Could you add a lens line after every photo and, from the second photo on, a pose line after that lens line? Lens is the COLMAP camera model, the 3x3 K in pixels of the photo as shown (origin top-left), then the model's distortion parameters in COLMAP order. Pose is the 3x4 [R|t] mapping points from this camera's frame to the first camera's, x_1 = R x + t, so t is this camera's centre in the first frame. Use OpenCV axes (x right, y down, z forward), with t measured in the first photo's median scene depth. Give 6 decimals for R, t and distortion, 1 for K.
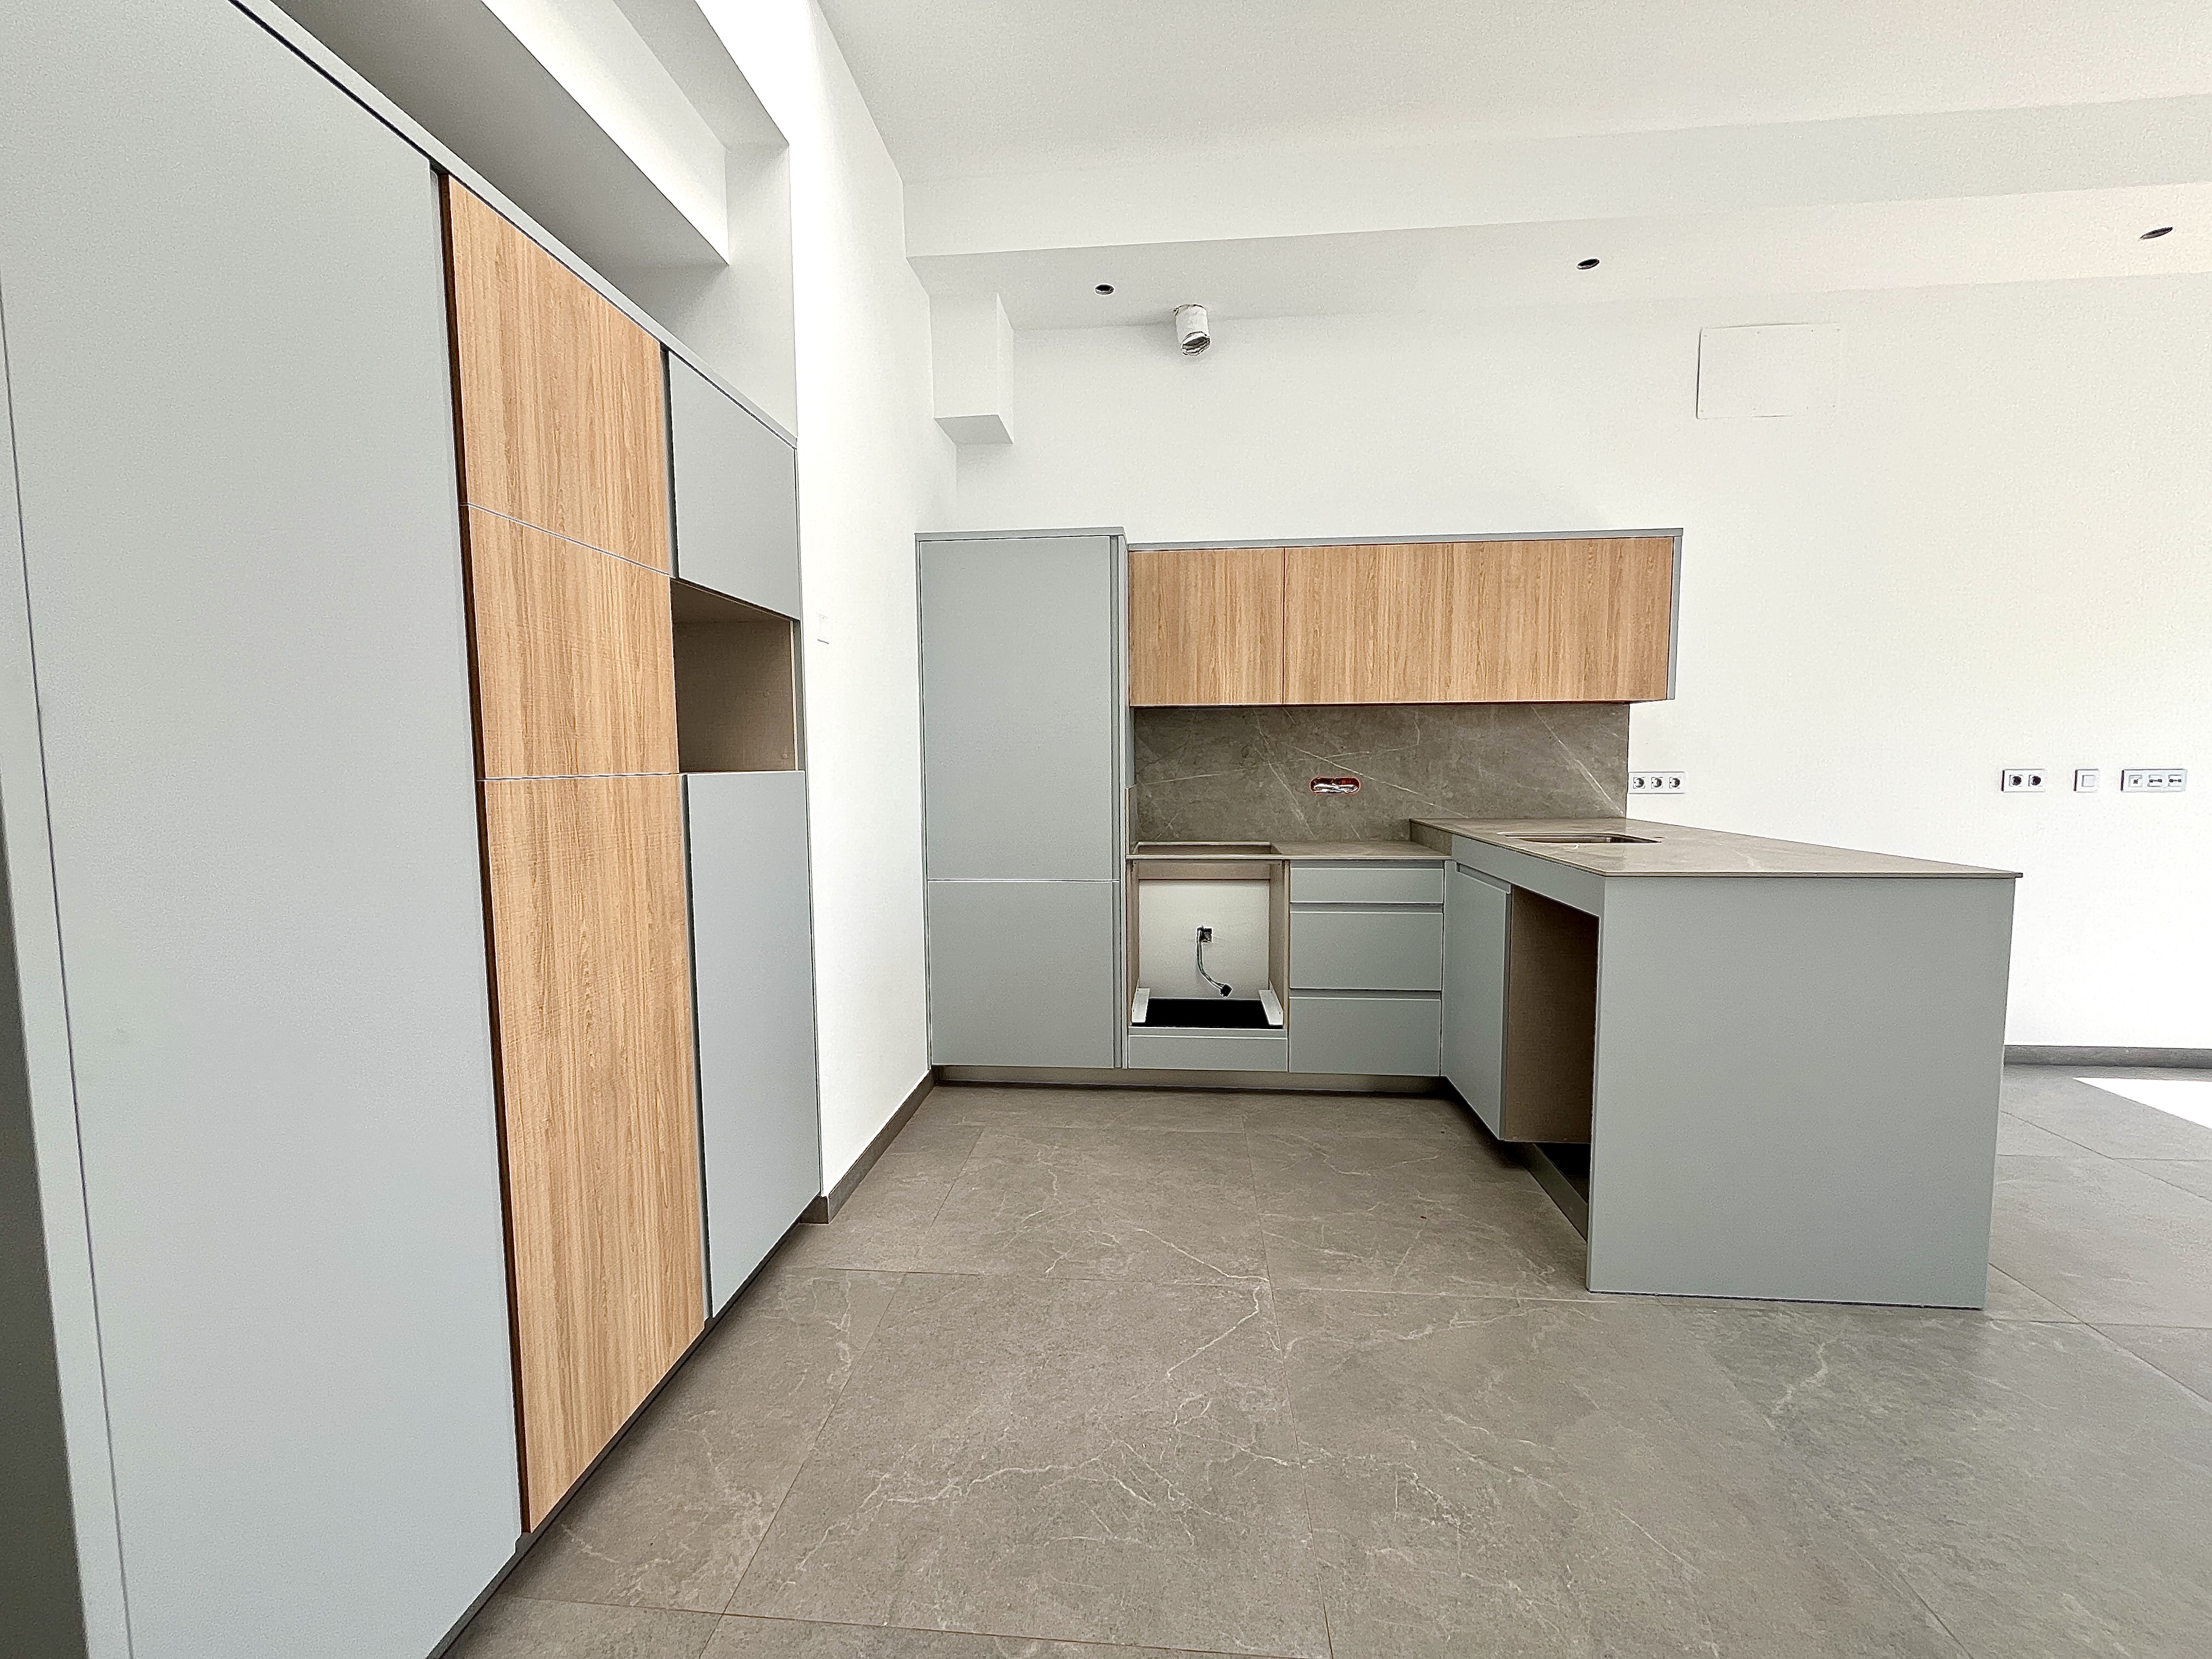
lens RADIAL K [[895.0, 0, 1102.6], [0, 895.0, 826.9], [0, 0, 1]] dist [-0.001448, 0.000170]
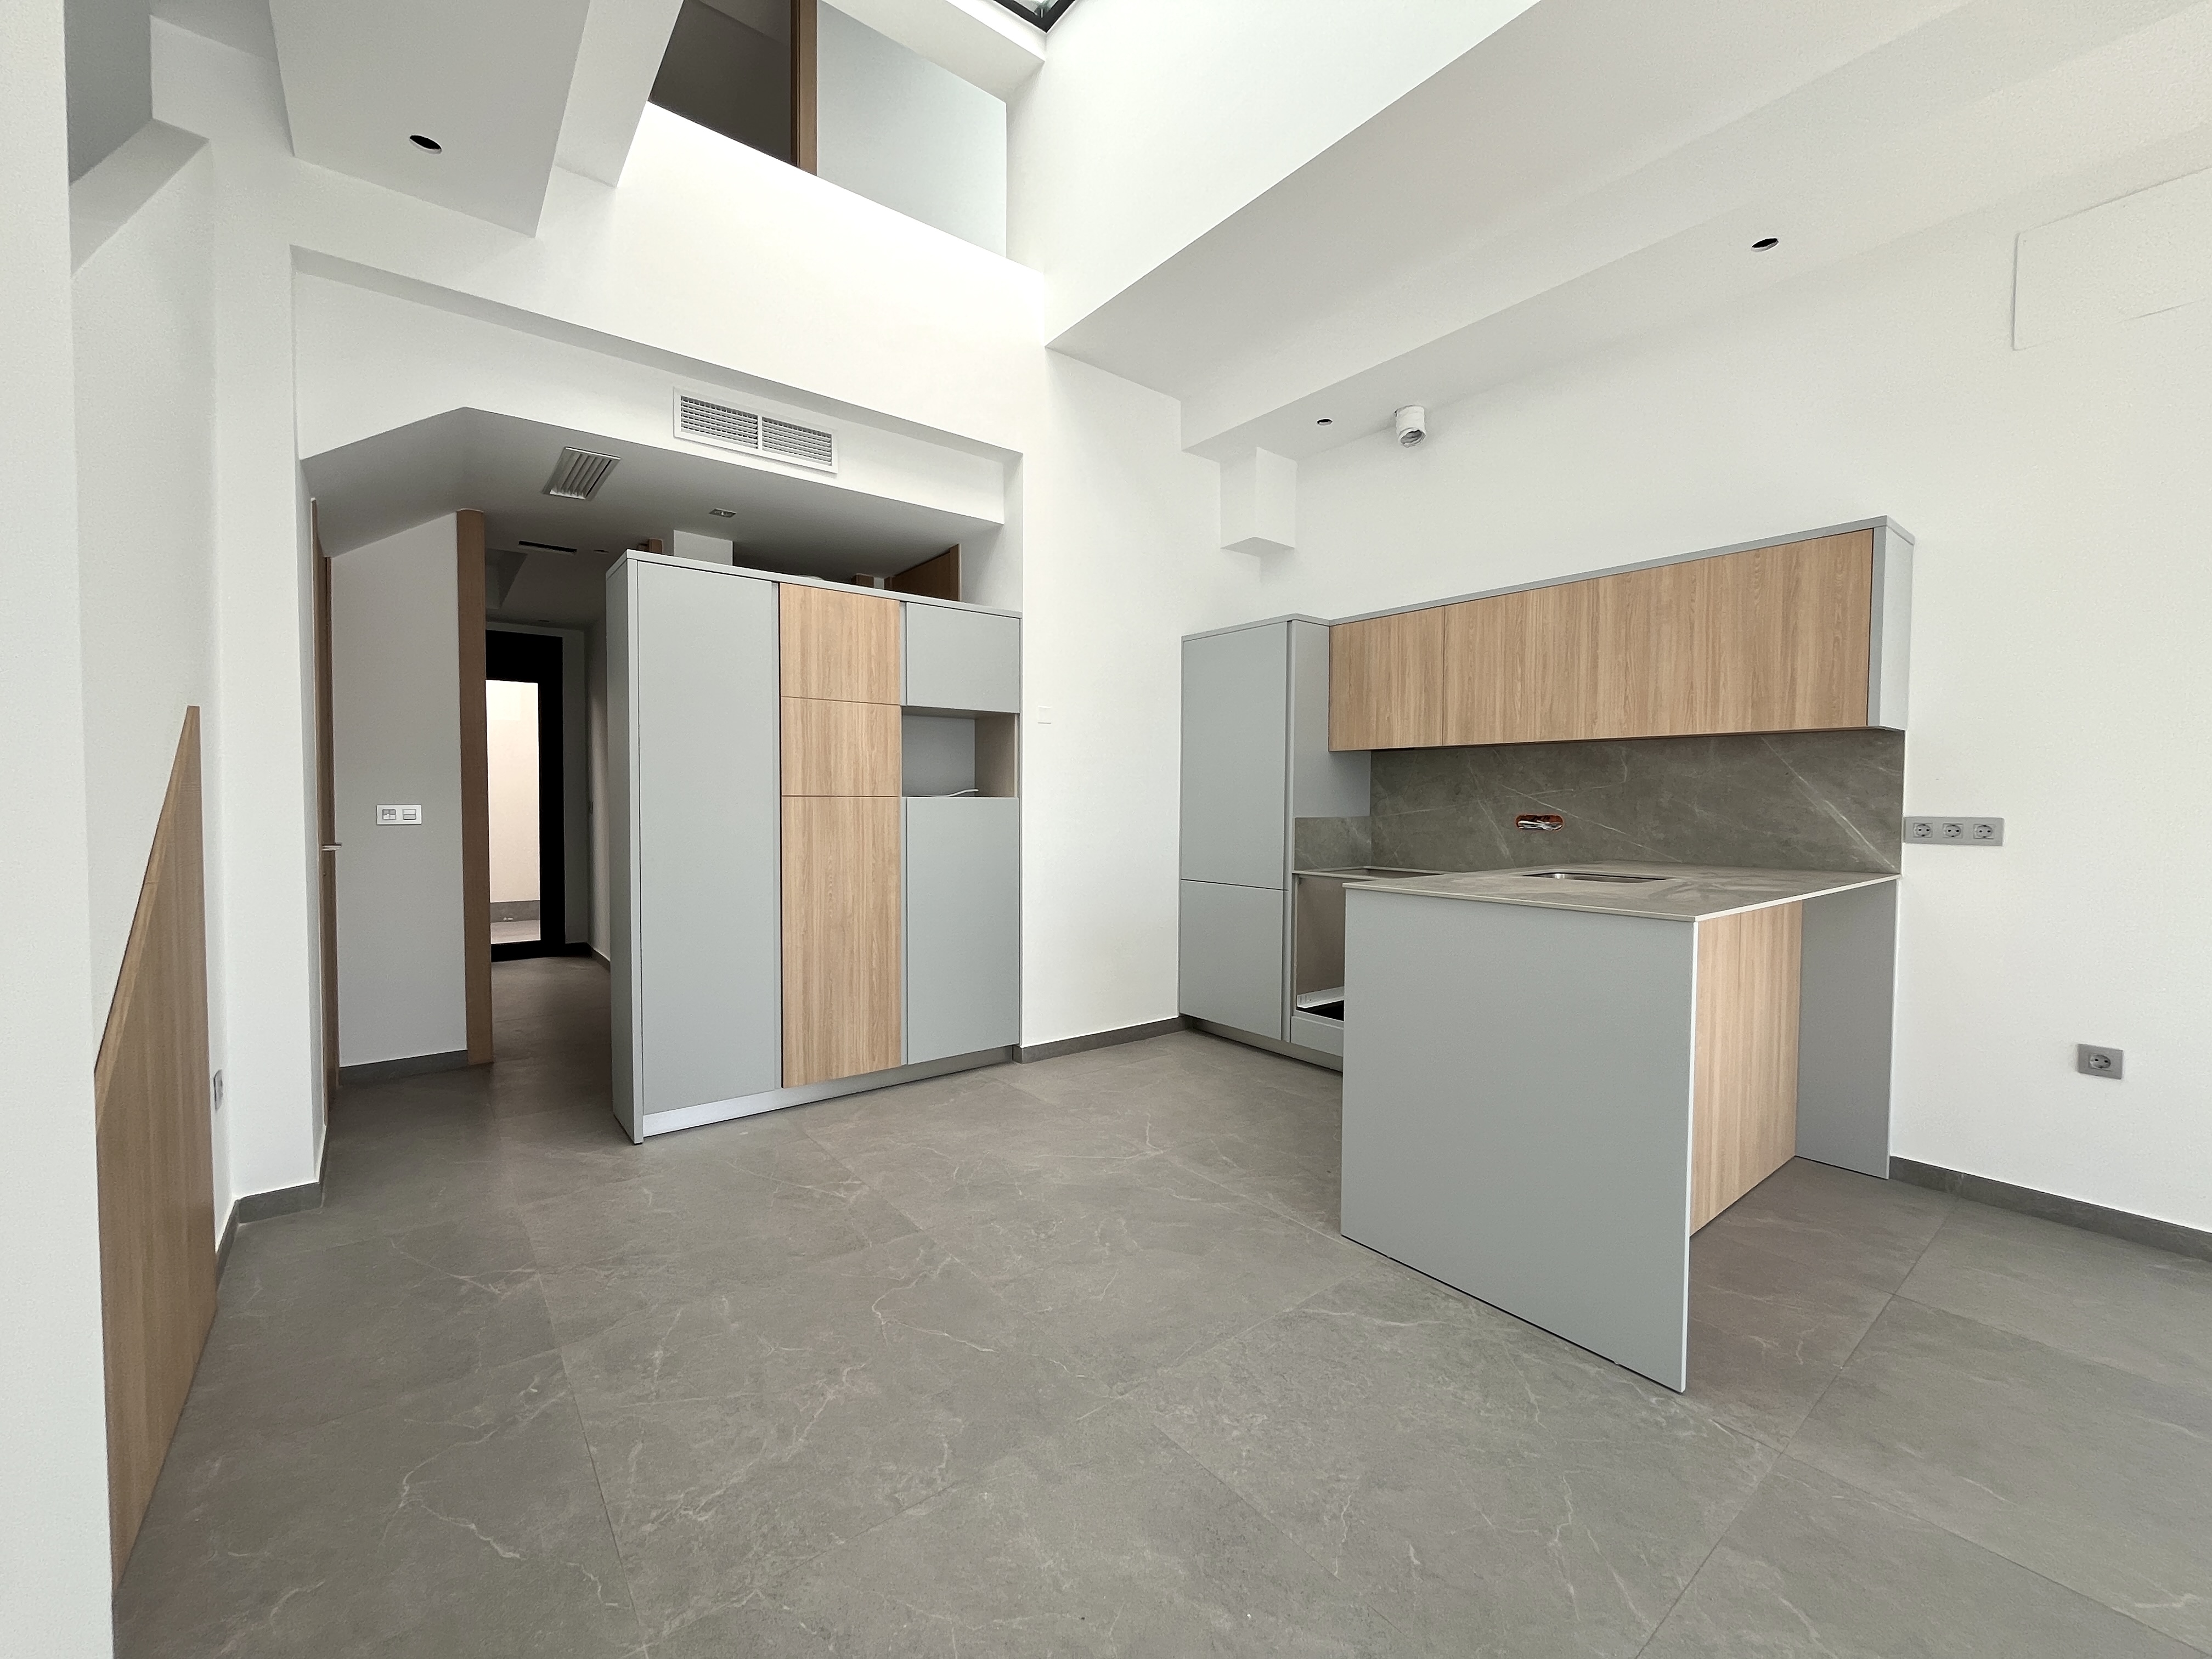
lens RADIAL K [[895.0, 0, 1102.6], [0, 895.0, 826.9], [0, 0, 1]] dist [-0.001448, 0.000170]
pose [[0.685402, 0.034528, -0.727345, 0.735301], [-0.065394, 0.997758, -0.014259, 0.006071], [0.725222, 0.057337, 0.686123, -0.057500]]
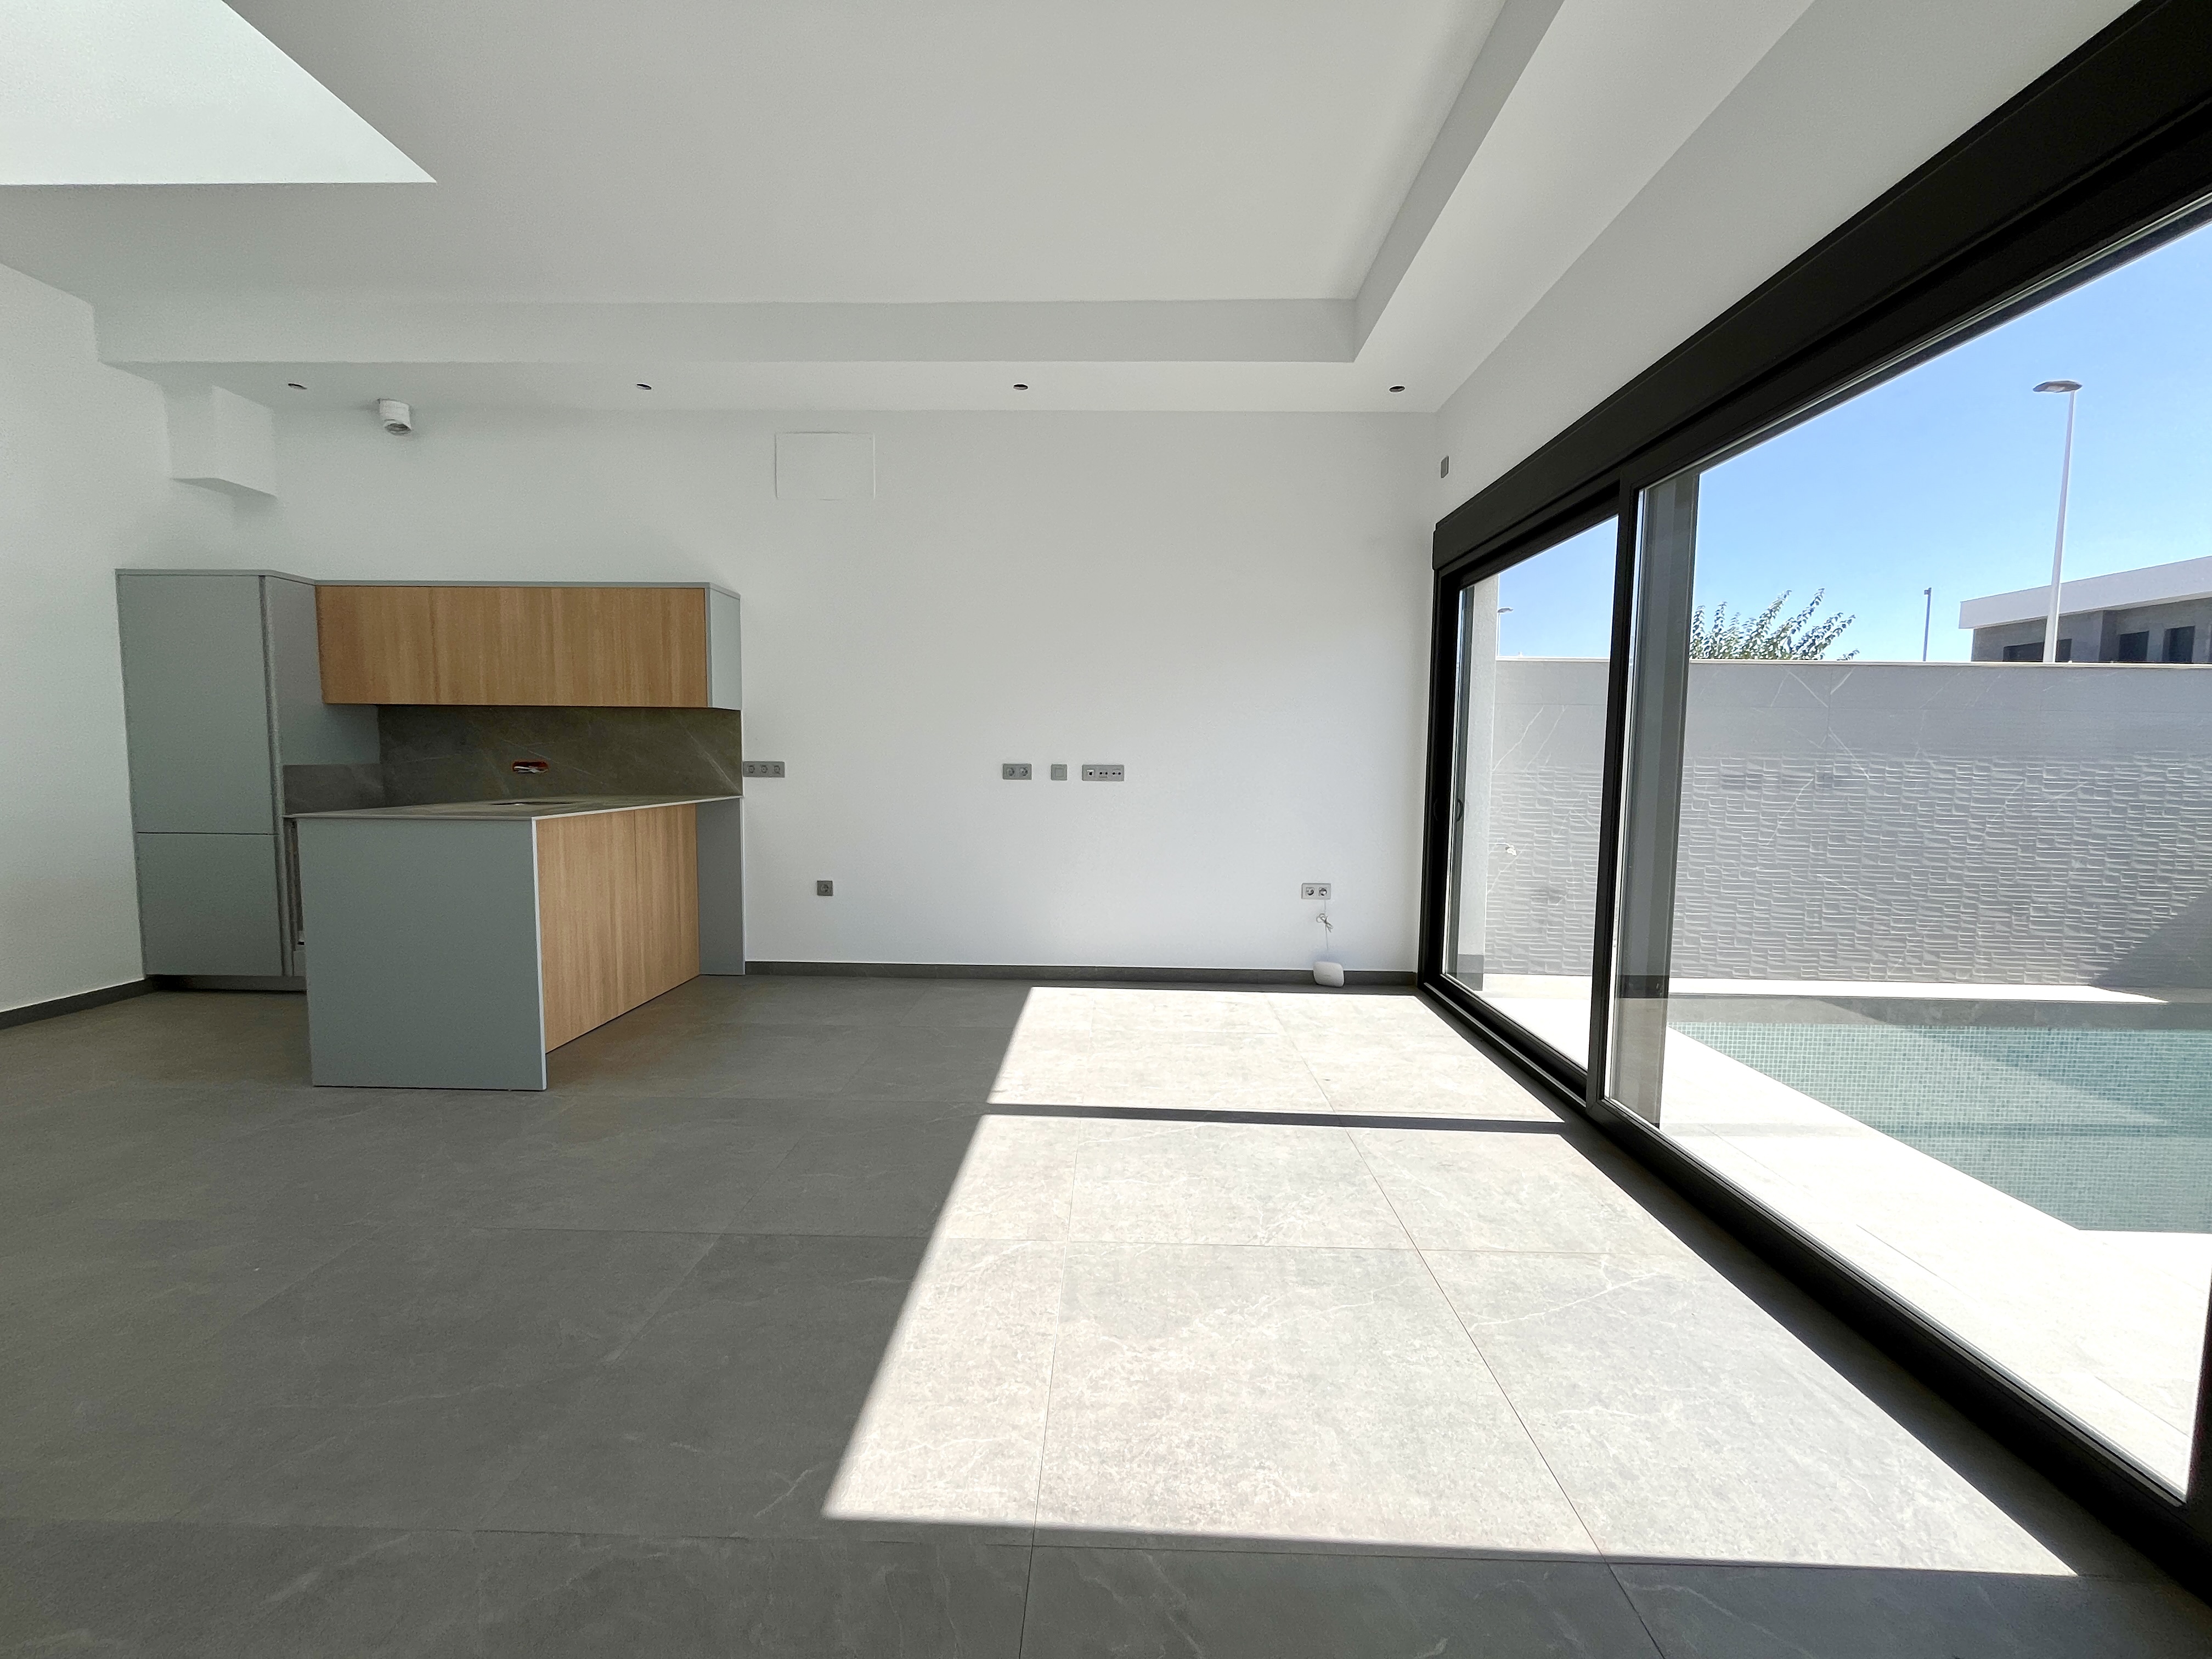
lens RADIAL K [[895.0, 0, 1102.6], [0, 895.0, 826.9], [0, 0, 1]] dist [-0.001448, 0.000170]
pose [[0.997554, 0.013670, 0.068545, 1.123426], [-0.013935, 0.999897, 0.003383, 0.027350], [-0.068492, -0.004330, 0.997642, -0.403857]]
